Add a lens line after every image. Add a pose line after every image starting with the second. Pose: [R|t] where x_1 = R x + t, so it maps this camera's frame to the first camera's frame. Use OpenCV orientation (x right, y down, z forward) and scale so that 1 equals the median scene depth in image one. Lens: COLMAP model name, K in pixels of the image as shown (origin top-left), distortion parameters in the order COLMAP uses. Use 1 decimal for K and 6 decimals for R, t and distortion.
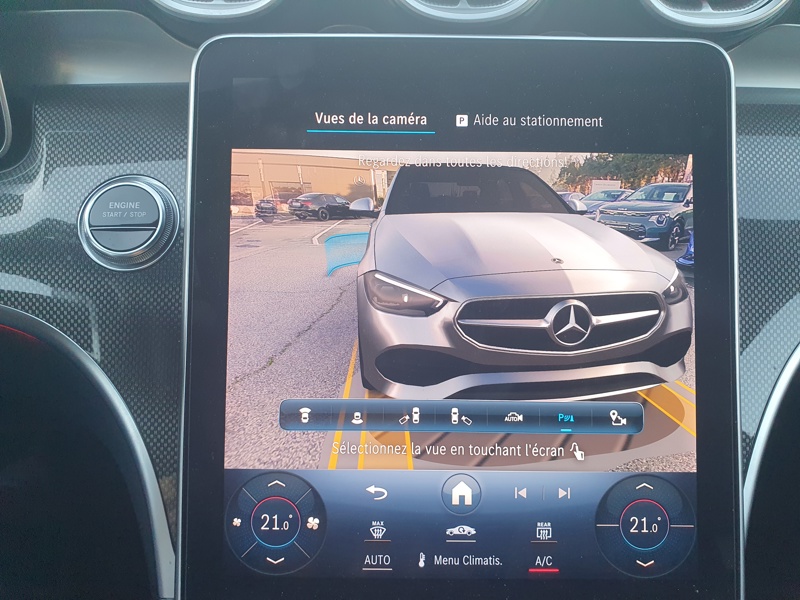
lens RADIAL K [[679.0, 0, 400.0], [0, 679.0, 300.0], [0, 0, 1]] dist [-0.051359, 0.085278]
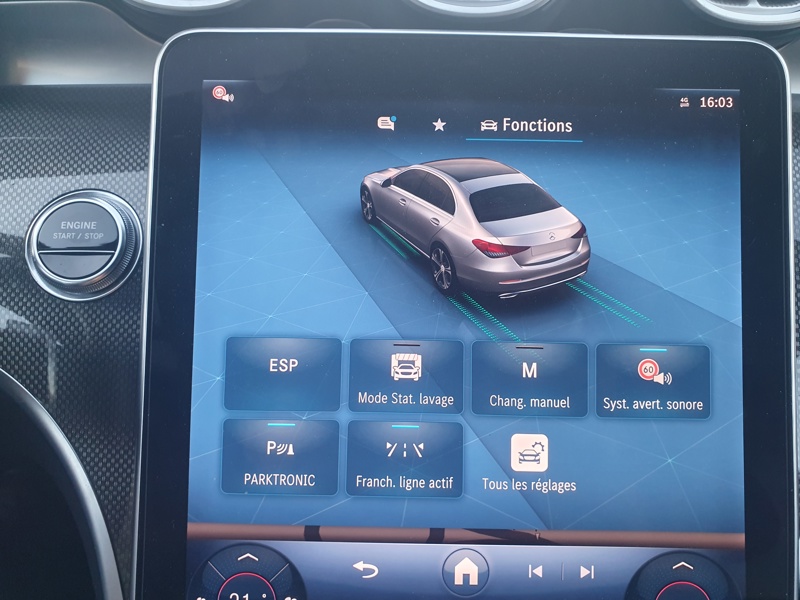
lens RADIAL K [[674.0, 0, 390.4], [0, 674.0, 296.4], [0, 0, 1]] dist [-0.042957, 0.064306]
pose [[0.999948, 0.008417, -0.005729, -0.001468], [-0.008446, 0.999952, -0.004992, -0.049767], [0.005687, 0.005041, 0.999971, 0.146655]]
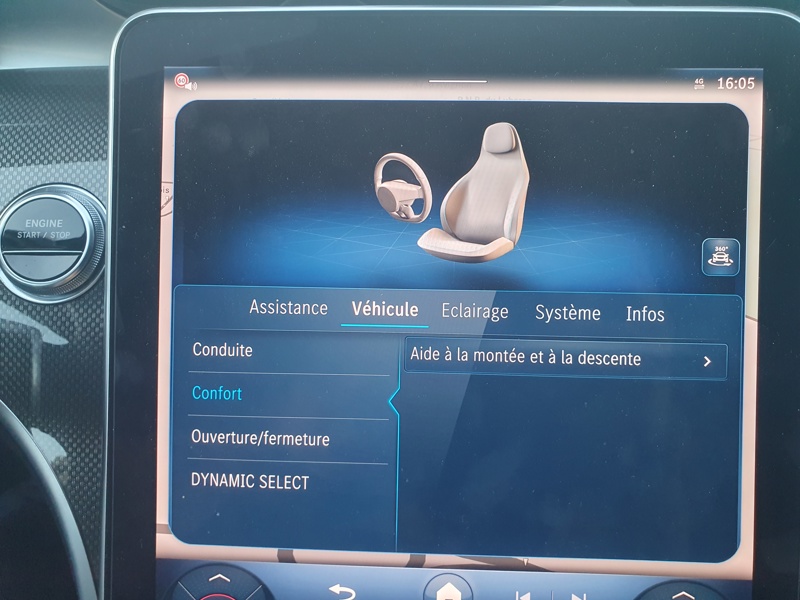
lens RADIAL K [[674.0, 0, 390.4], [0, 674.0, 296.4], [0, 0, 1]] dist [-0.042957, 0.064306]
pose [[0.998724, 0.007646, -0.049920, 0.055441], [-0.004800, 0.998370, 0.056874, -0.104112], [0.050273, -0.056562, 0.997133, 0.213901]]
